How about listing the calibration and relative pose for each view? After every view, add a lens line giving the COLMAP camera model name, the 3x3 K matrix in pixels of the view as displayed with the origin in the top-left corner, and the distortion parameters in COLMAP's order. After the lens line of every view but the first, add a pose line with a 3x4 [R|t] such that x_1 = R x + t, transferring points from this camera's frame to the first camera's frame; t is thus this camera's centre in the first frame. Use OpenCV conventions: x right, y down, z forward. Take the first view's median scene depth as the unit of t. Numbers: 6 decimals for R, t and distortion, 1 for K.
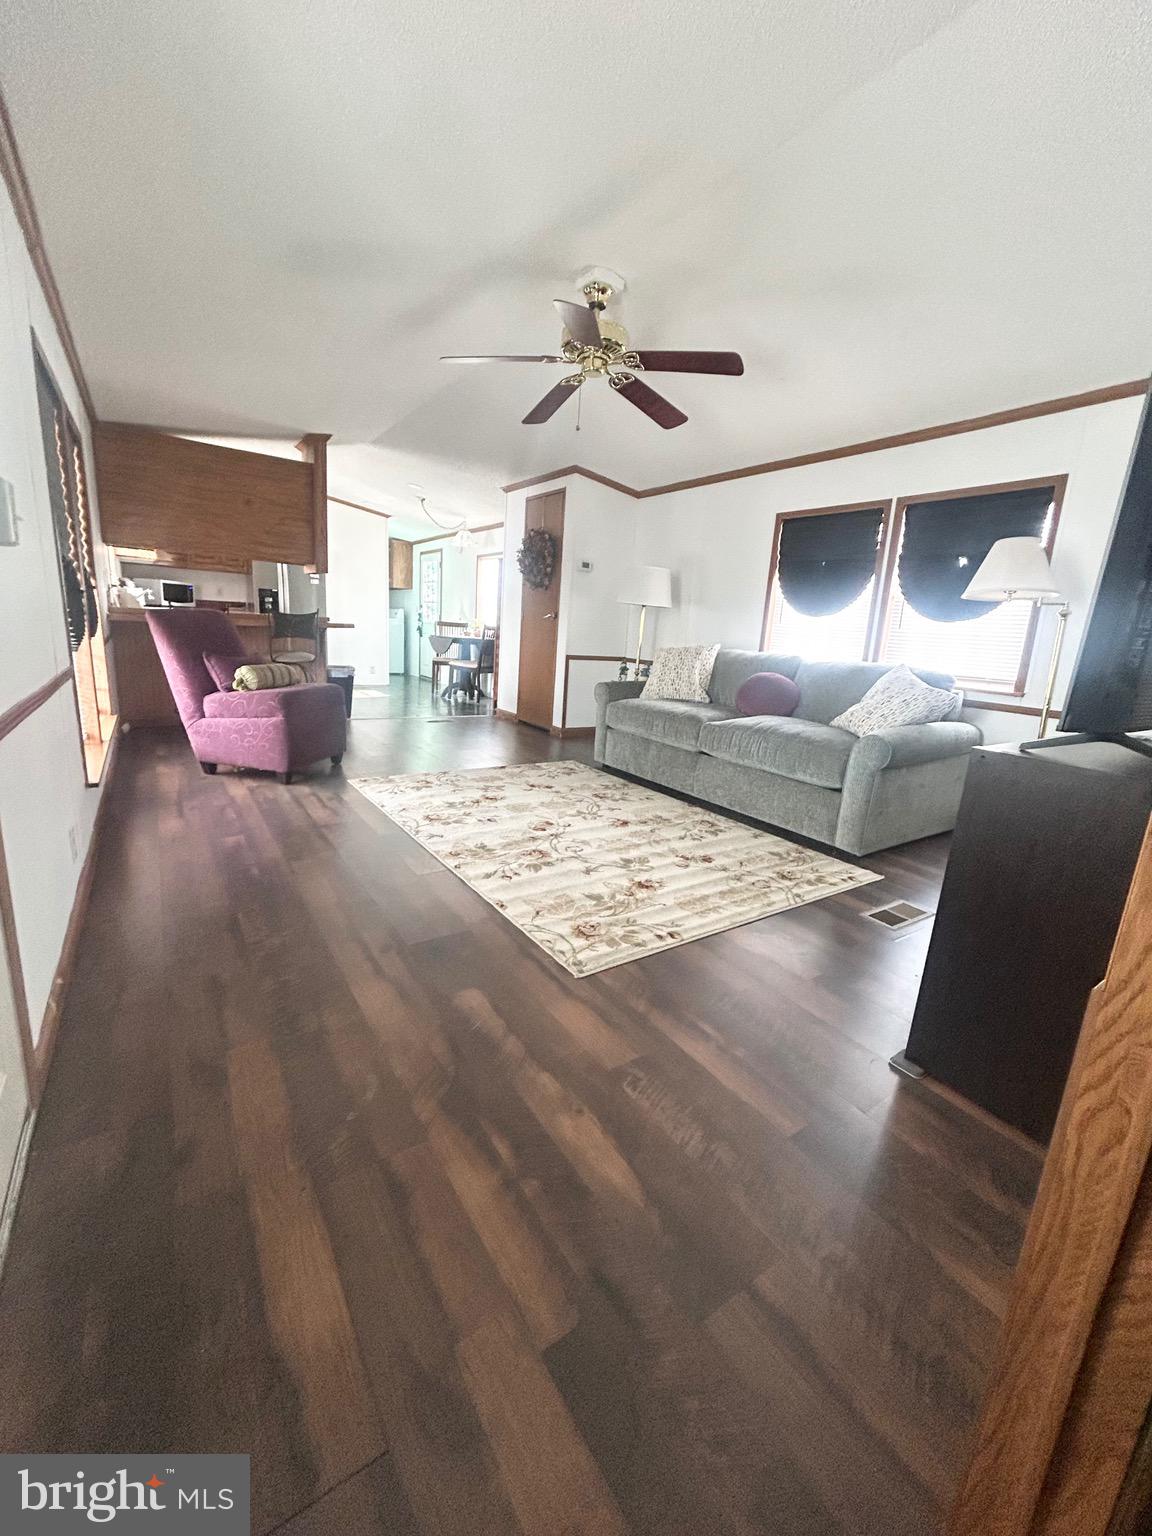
lens RADIAL K [[616.1, 0, 578.9], [0, 616.1, 767.3], [0, 0, 1]] dist [0.000171, -0.001225]
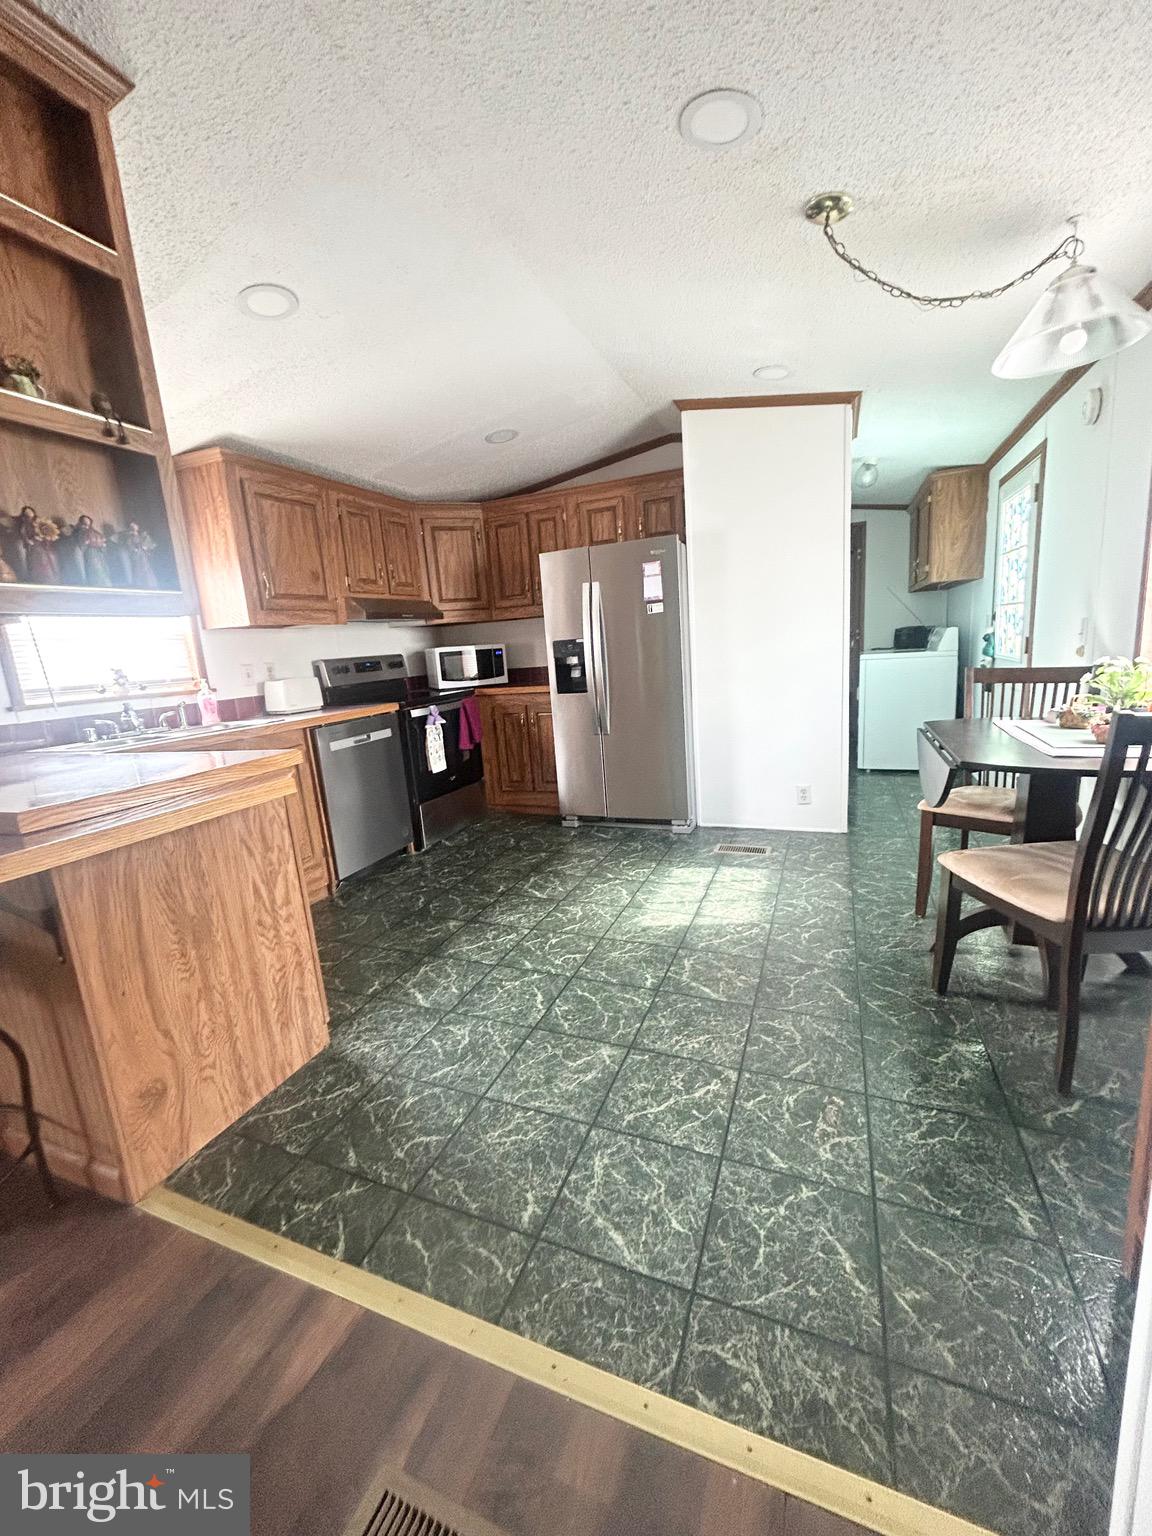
lens RADIAL K [[616.1, 0, 573.1], [0, 616.1, 767.8], [0, 0, 1]] dist [0.000171, -0.001225]
pose [[0.543431, 0.061814, -0.837175, -0.190323], [-0.079581, 0.996587, 0.021926, -0.428062], [0.835673, 0.054708, 0.546495, 1.598335]]
